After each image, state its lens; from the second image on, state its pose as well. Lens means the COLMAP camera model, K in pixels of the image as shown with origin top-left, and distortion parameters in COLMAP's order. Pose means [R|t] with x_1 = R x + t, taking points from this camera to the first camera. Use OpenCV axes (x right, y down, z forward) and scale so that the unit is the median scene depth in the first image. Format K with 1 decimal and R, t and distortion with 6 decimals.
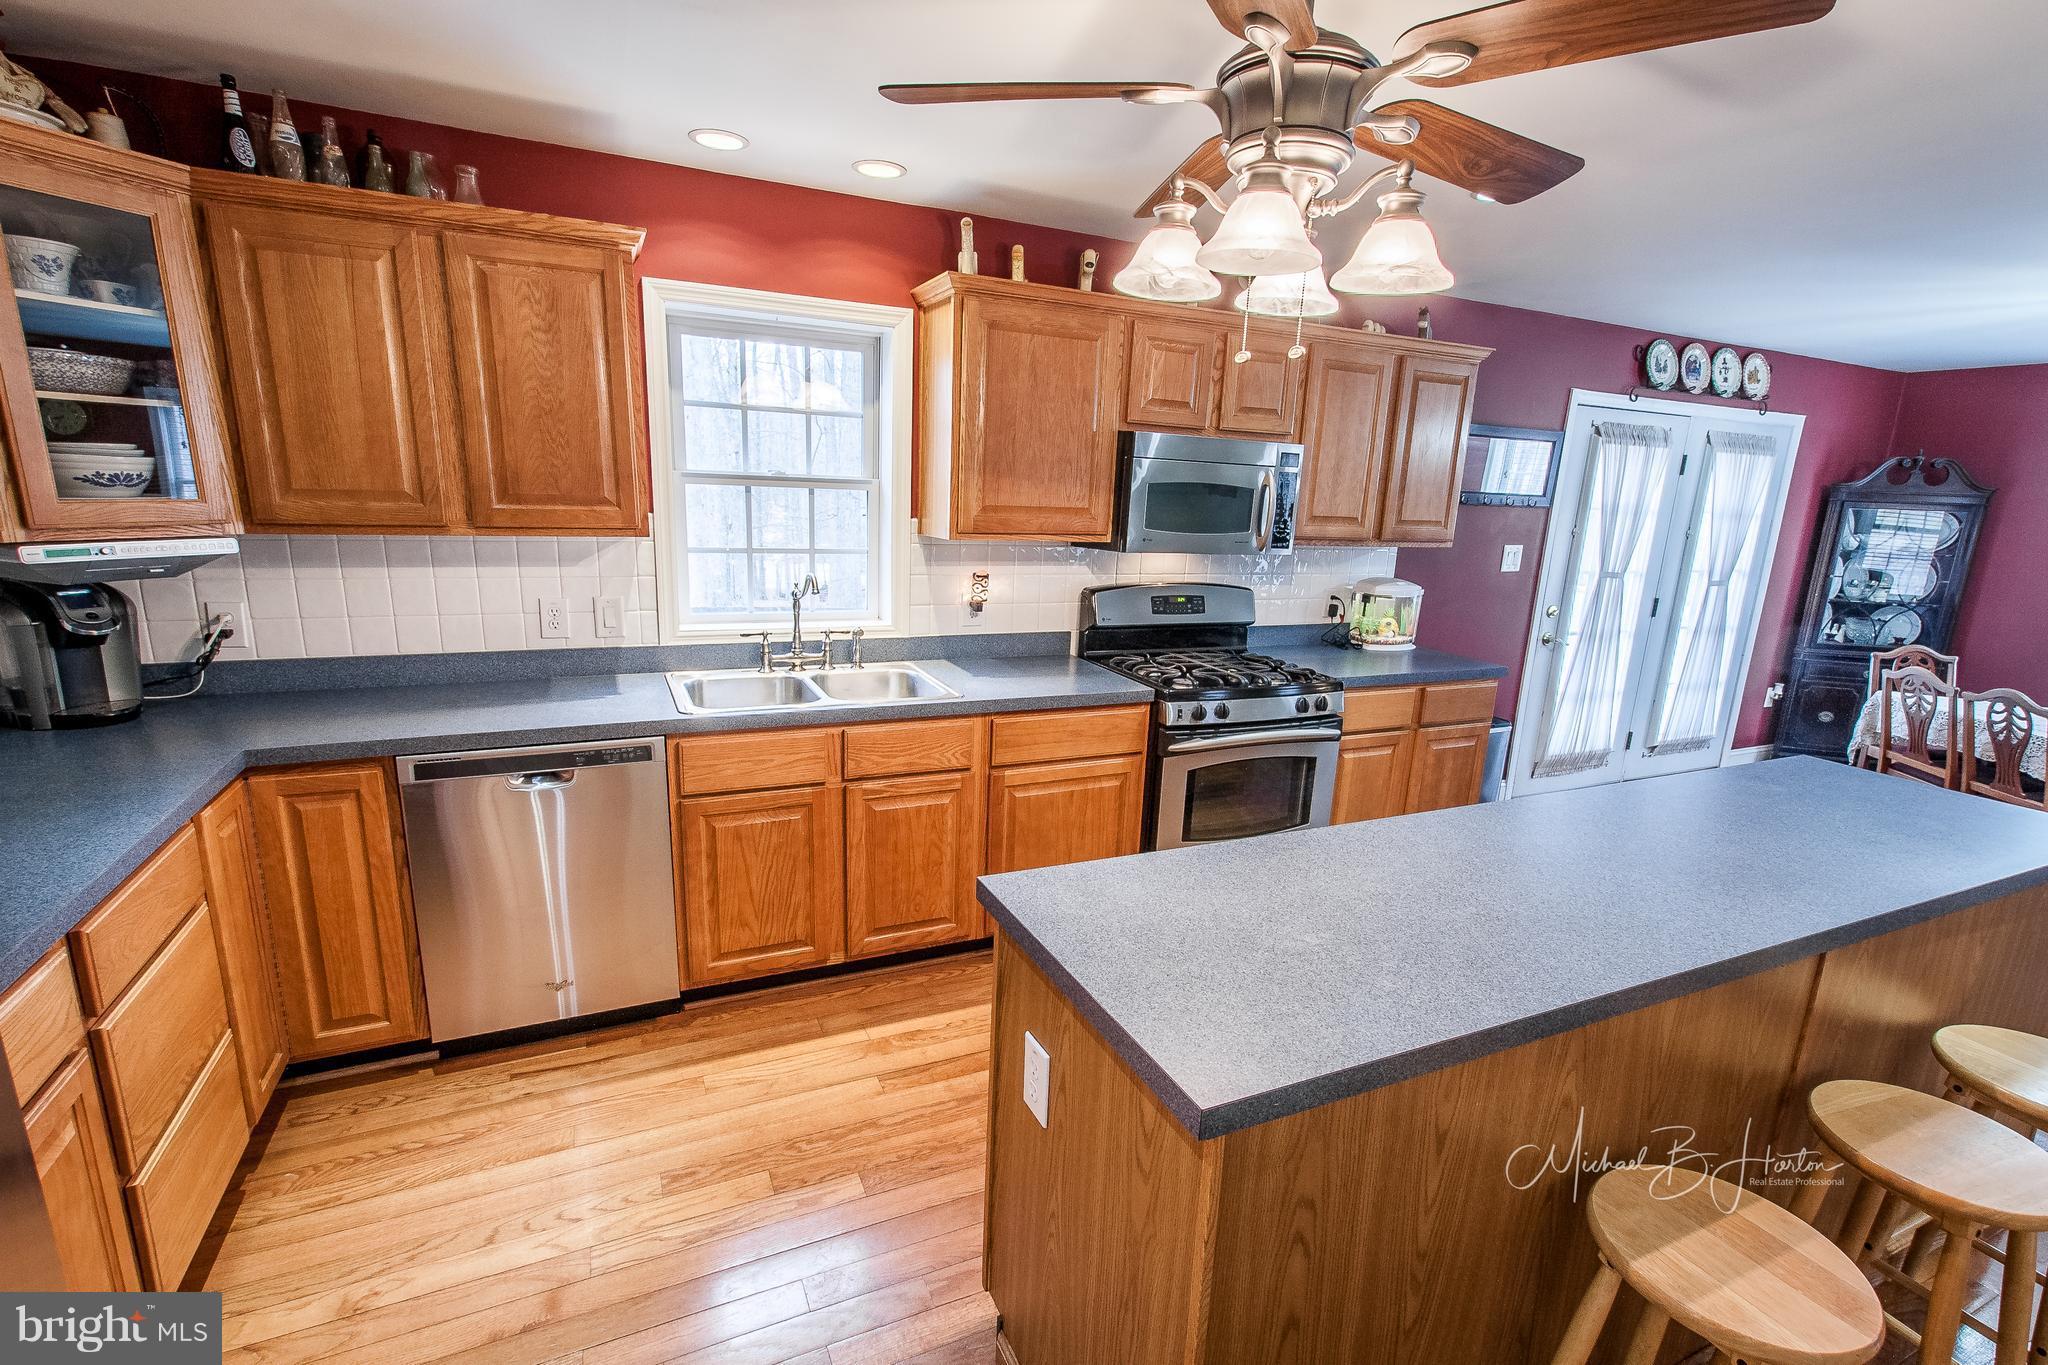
lens RADIAL K [[932.1, 0, 1032.8], [0, 932.1, 697.5], [0, 0, 1]] dist [0.009123, -0.003144]
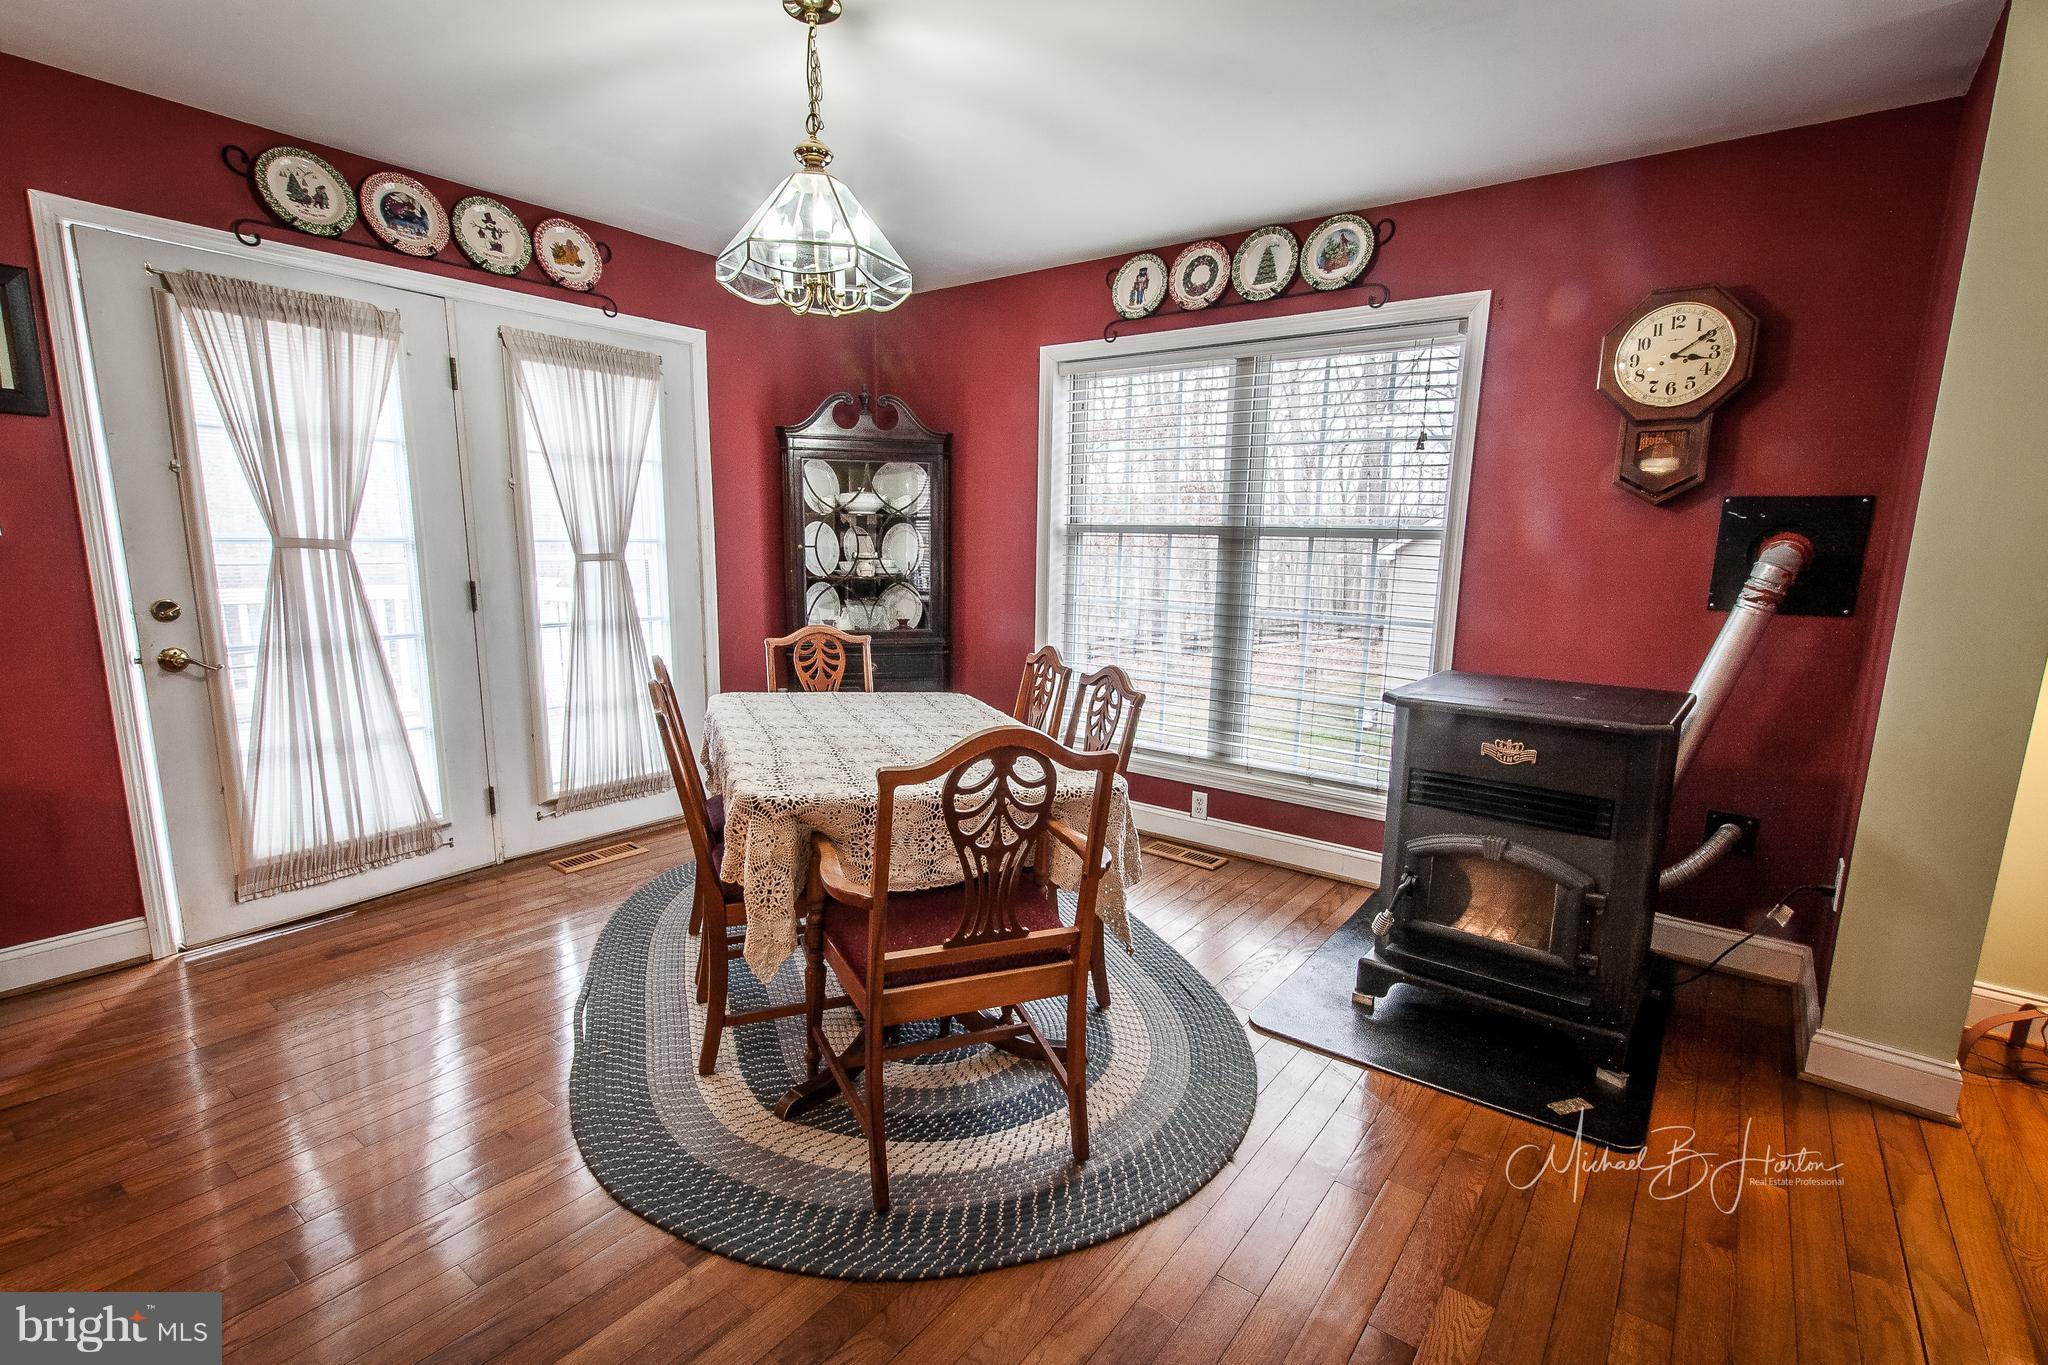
lens RADIAL K [[932.1, 0, 1034.5], [0, 932.1, 686.4], [0, 0, 1]] dist [0.009123, -0.003144]
pose [[0.879962, -0.097186, 0.464996, 0.979046], [0.118762, 0.992773, -0.017254, 0.033453], [-0.459959, 0.070407, 0.885145, 0.348059]]
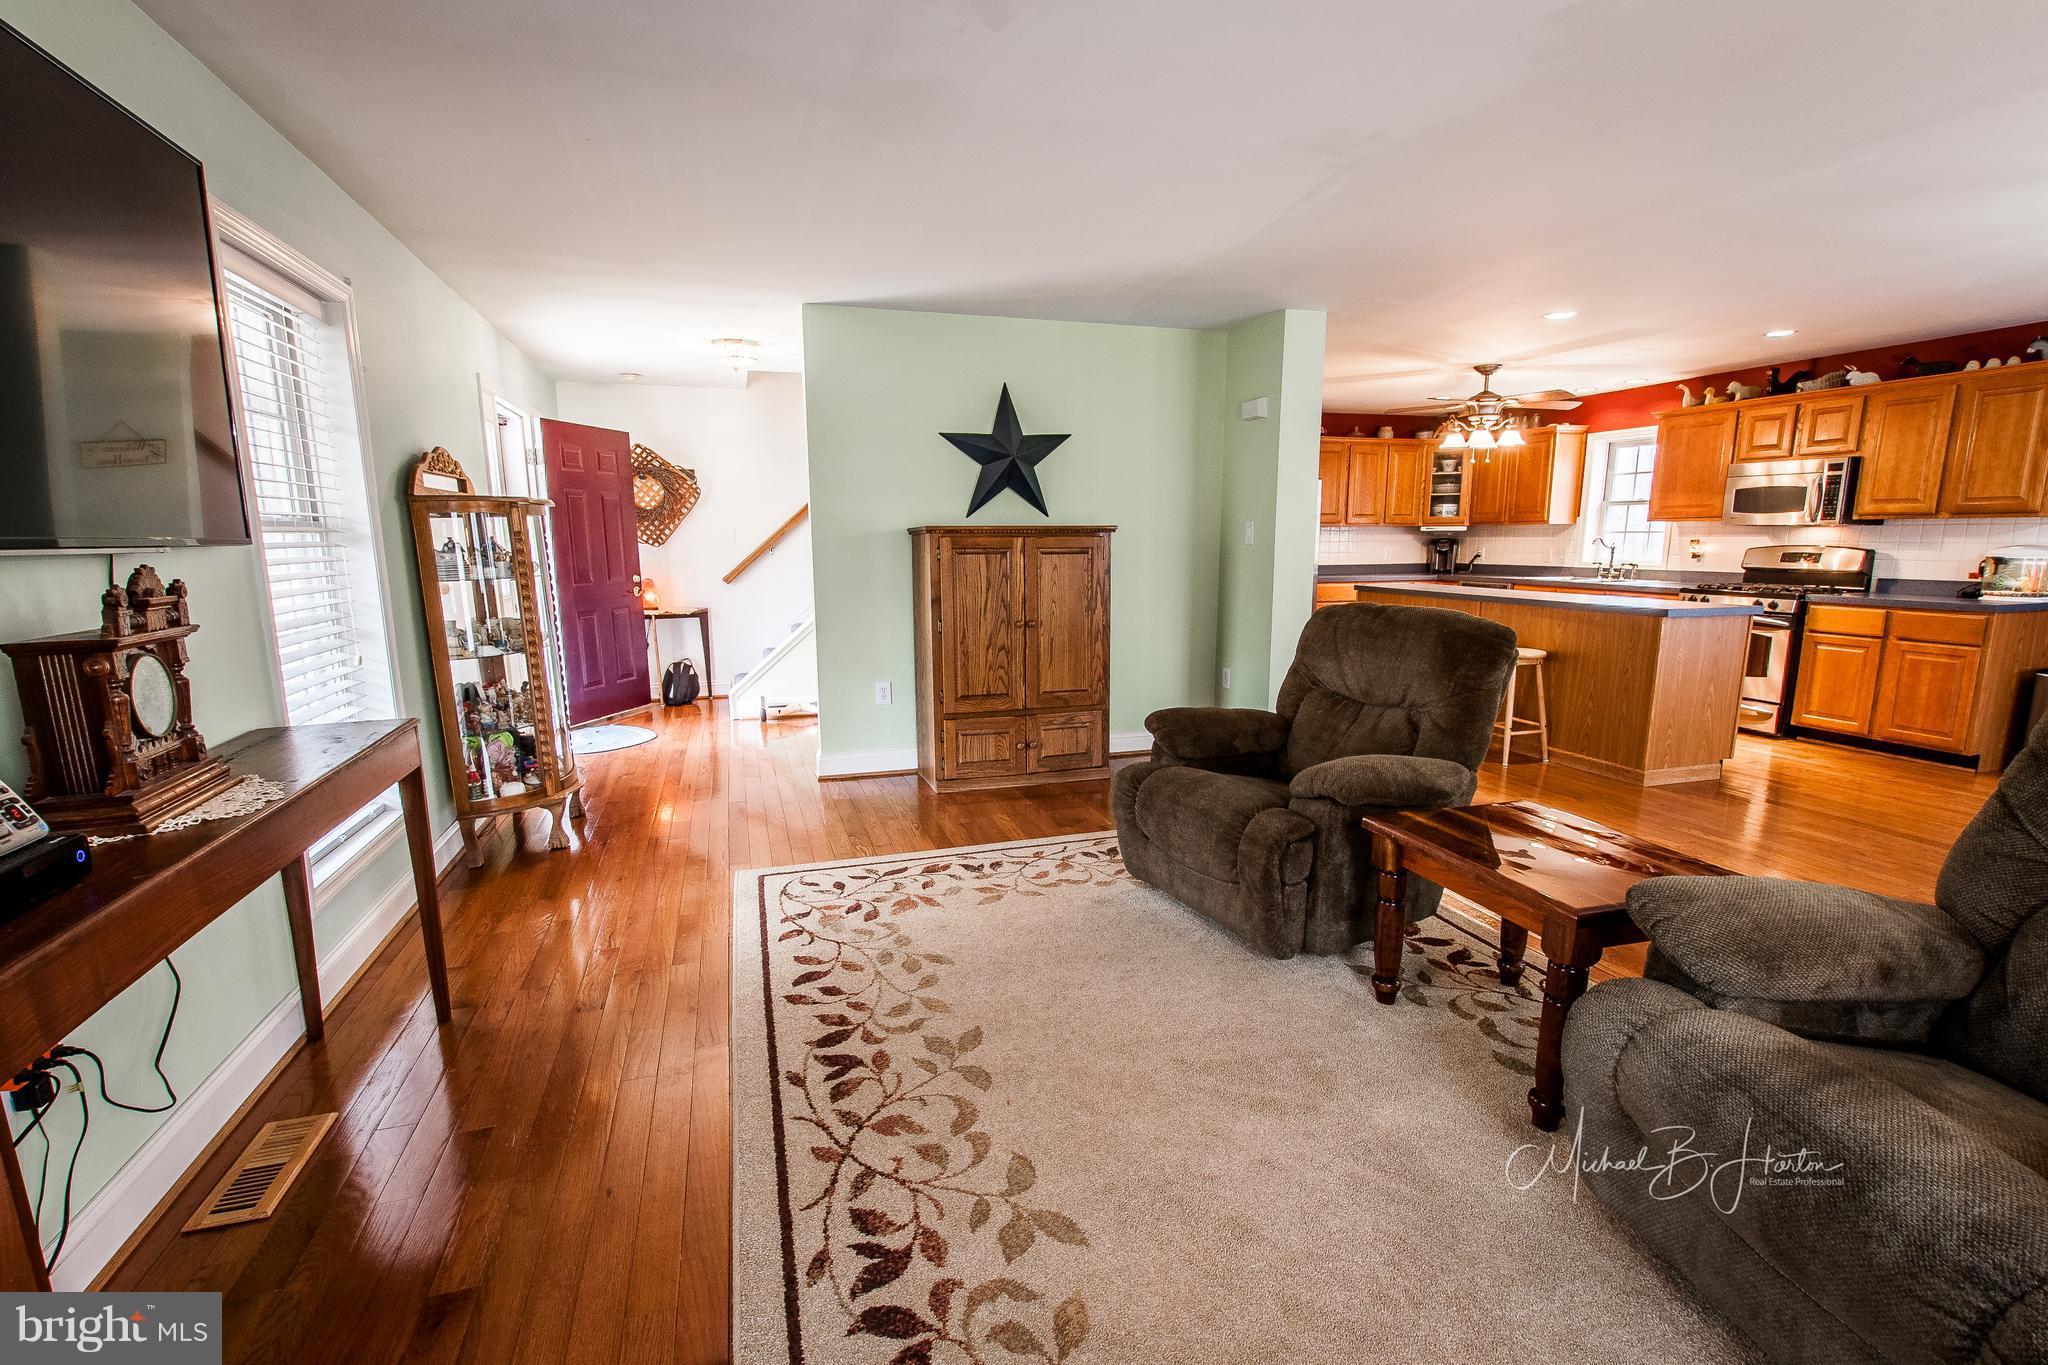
lens RADIAL K [[932.1, 0, 1030.6], [0, 932.1, 700.2], [0, 0, 1]] dist [0.009123, -0.003144]
pose [[-0.127114, 0.133669, -0.982840, 2.042147], [-0.225275, 0.961093, 0.159847, 0.193128], [0.965968, 0.241728, -0.092056, -0.134759]]
